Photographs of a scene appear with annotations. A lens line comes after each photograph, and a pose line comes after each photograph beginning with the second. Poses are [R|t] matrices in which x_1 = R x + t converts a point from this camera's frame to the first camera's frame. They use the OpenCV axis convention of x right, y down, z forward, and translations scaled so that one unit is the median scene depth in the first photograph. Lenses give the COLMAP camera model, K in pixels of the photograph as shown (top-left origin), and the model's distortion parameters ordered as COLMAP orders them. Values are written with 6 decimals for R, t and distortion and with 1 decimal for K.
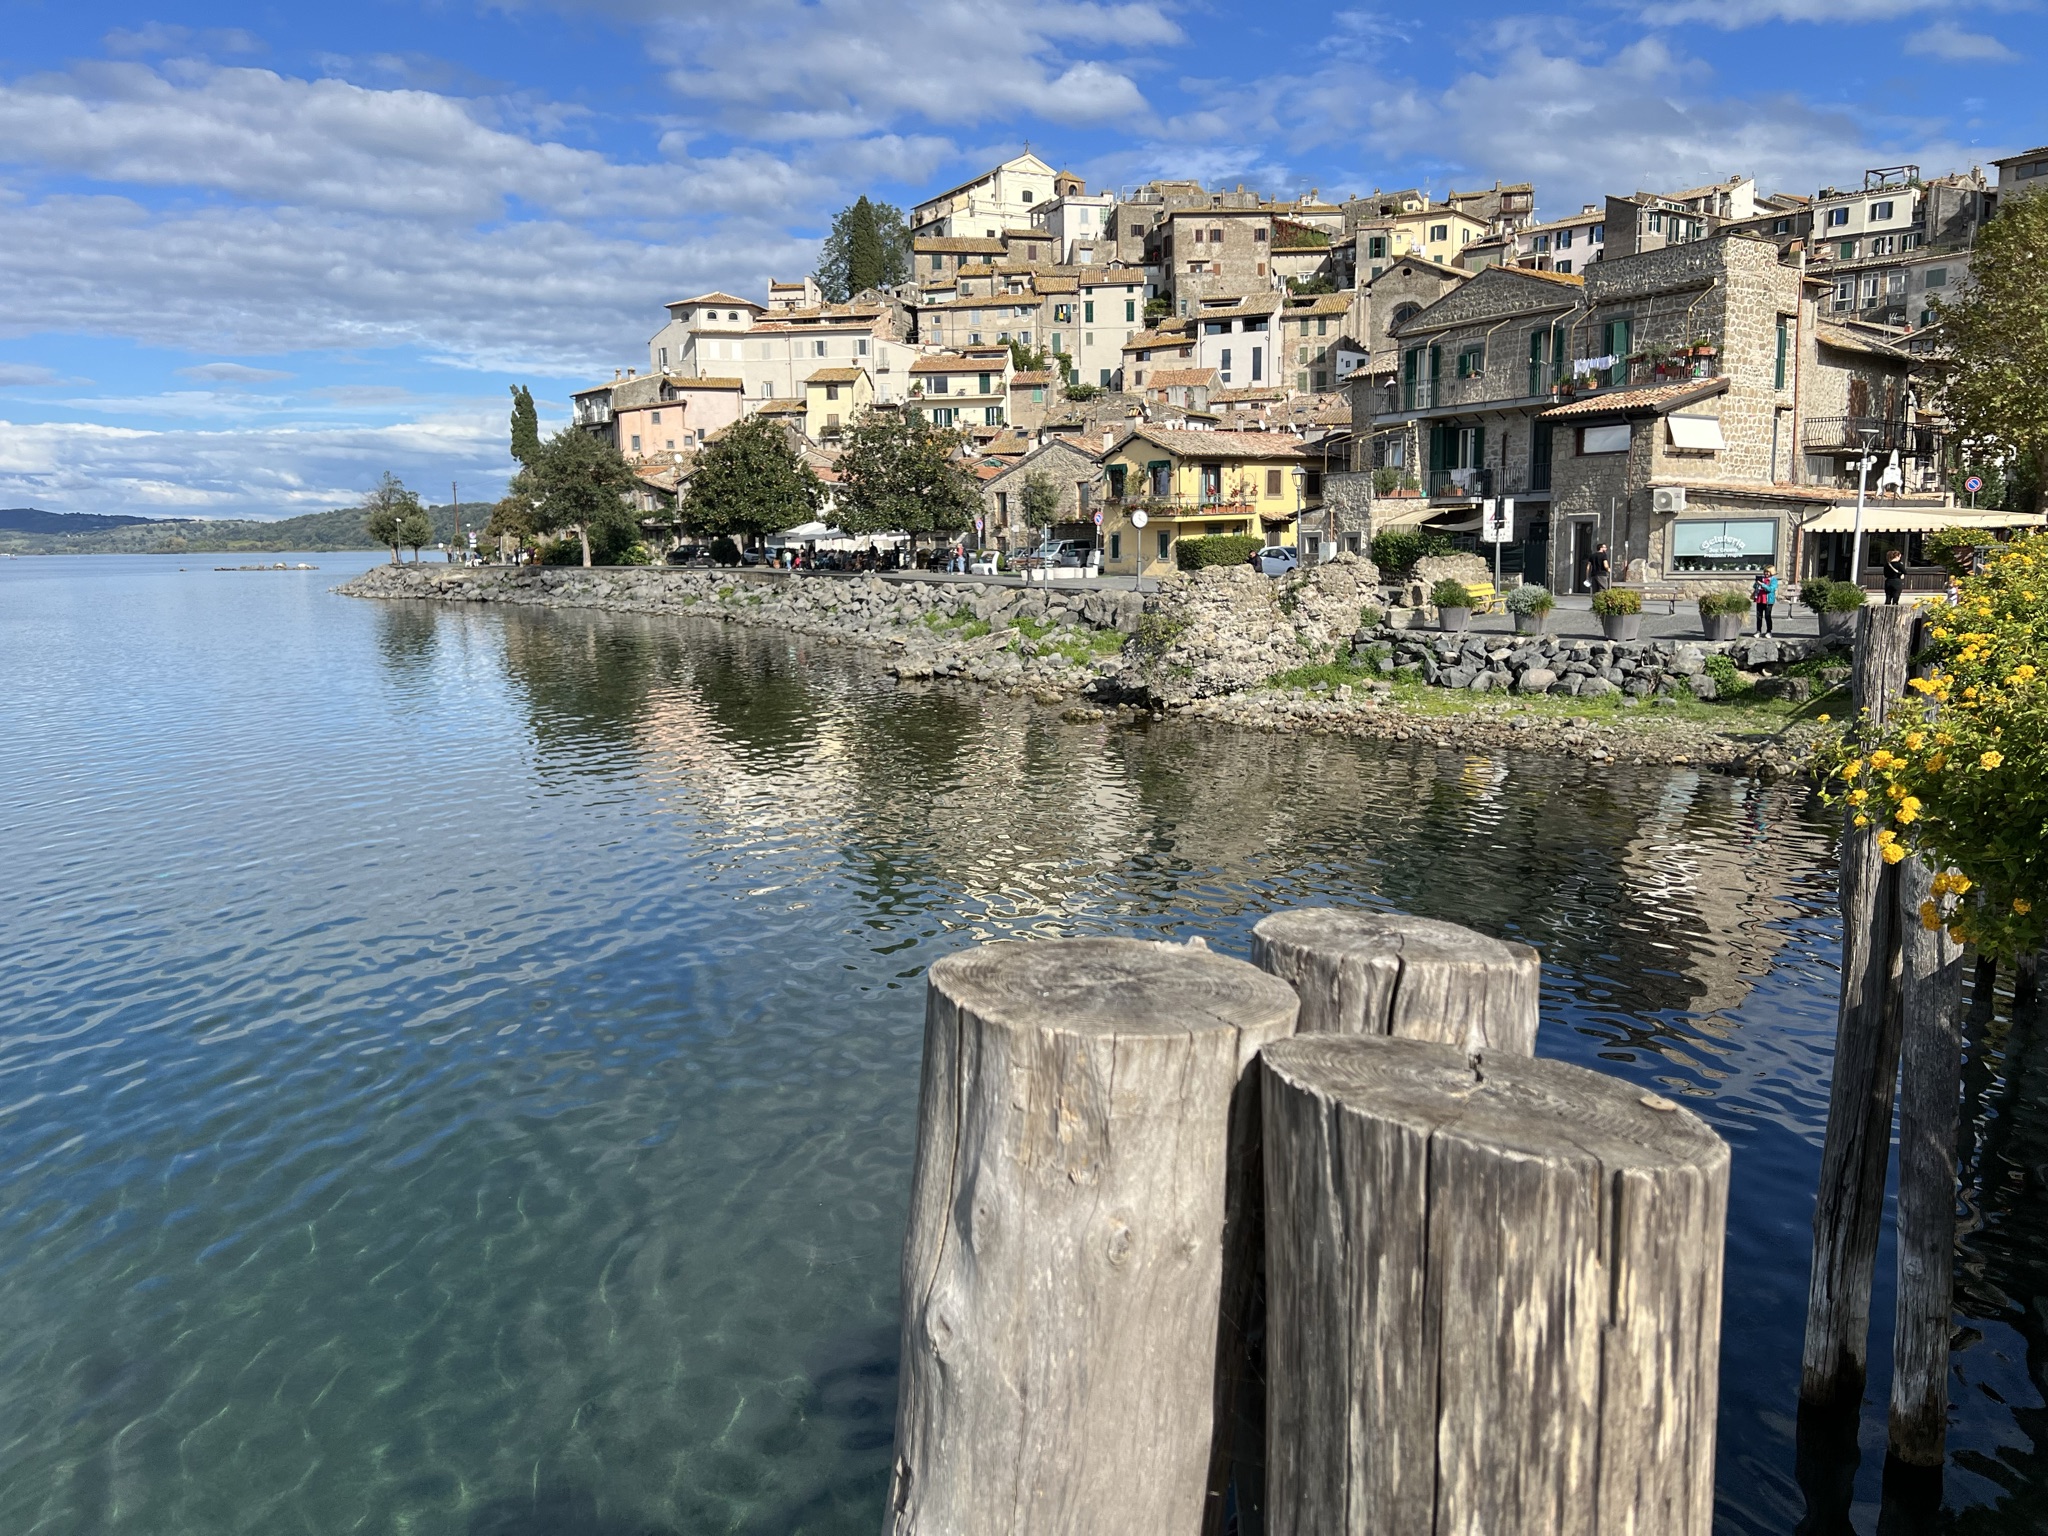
lens RADIAL K [[1584.4, 0, 1024.0], [0, 1584.4, 768.0], [0, 0, 1]] dist [0.094493, -0.097484]
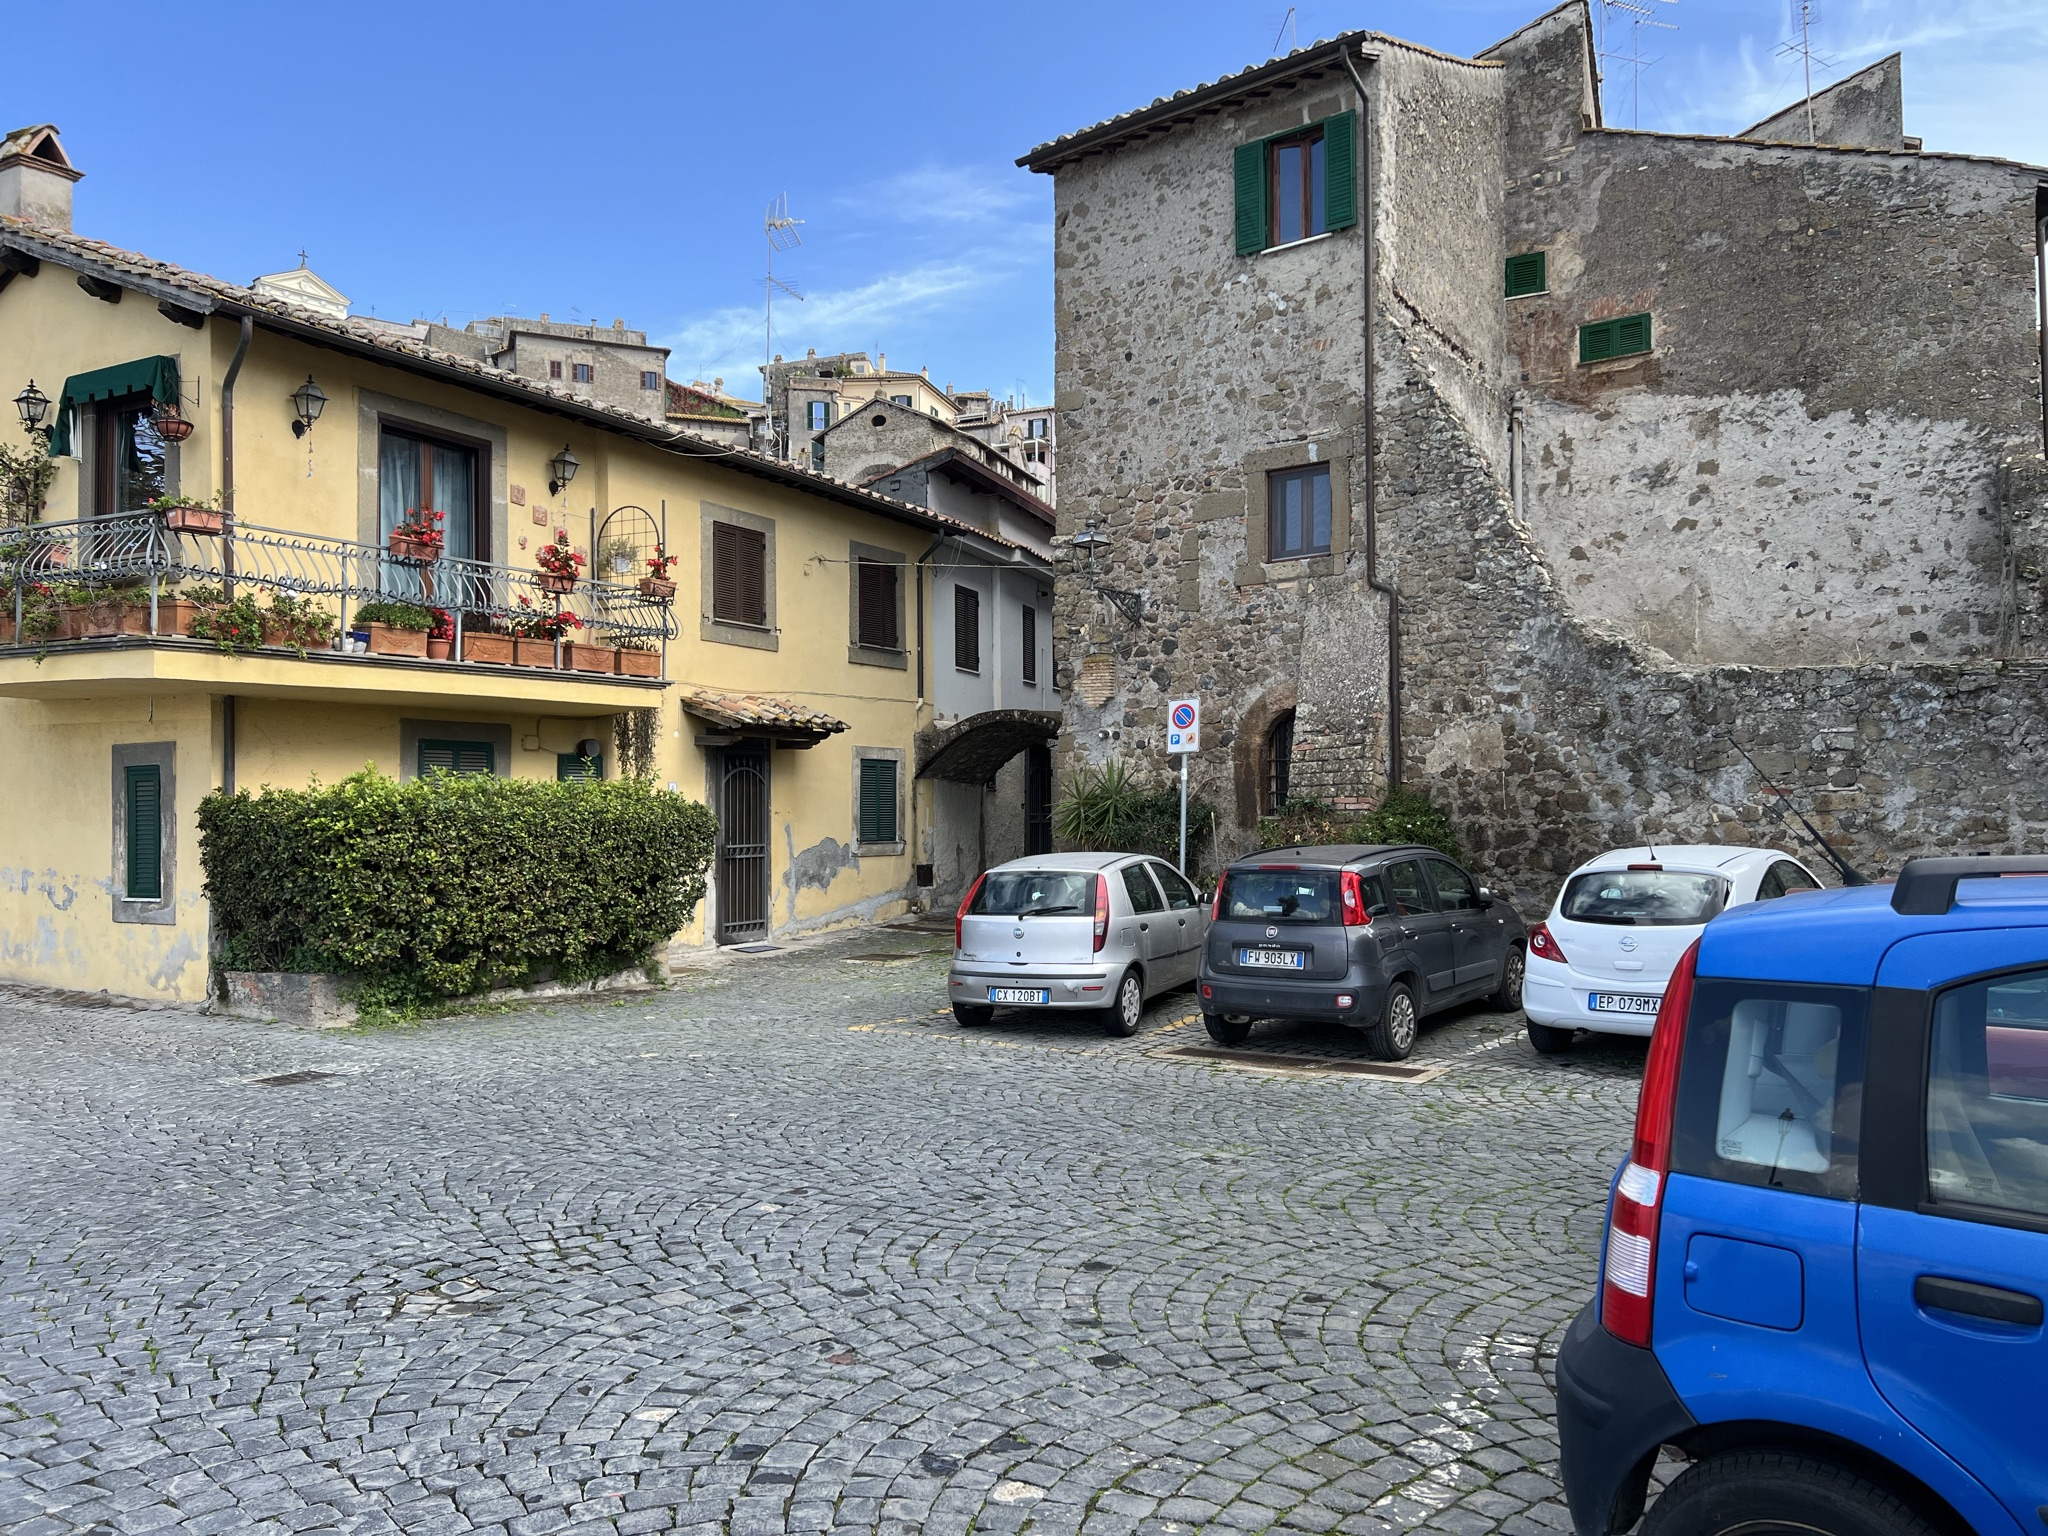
lens RADIAL K [[1544.5, 0, 1026.8], [0, 1544.5, 797.1], [0, 0, 1]] dist [0.091645, -0.125703]
pose [[0.927726, 0.014112, 0.372994, 0.065024], [0.045050, 0.987747, -0.149420, -0.064341], [-0.370533, 0.155425, 0.915723, 0.456876]]
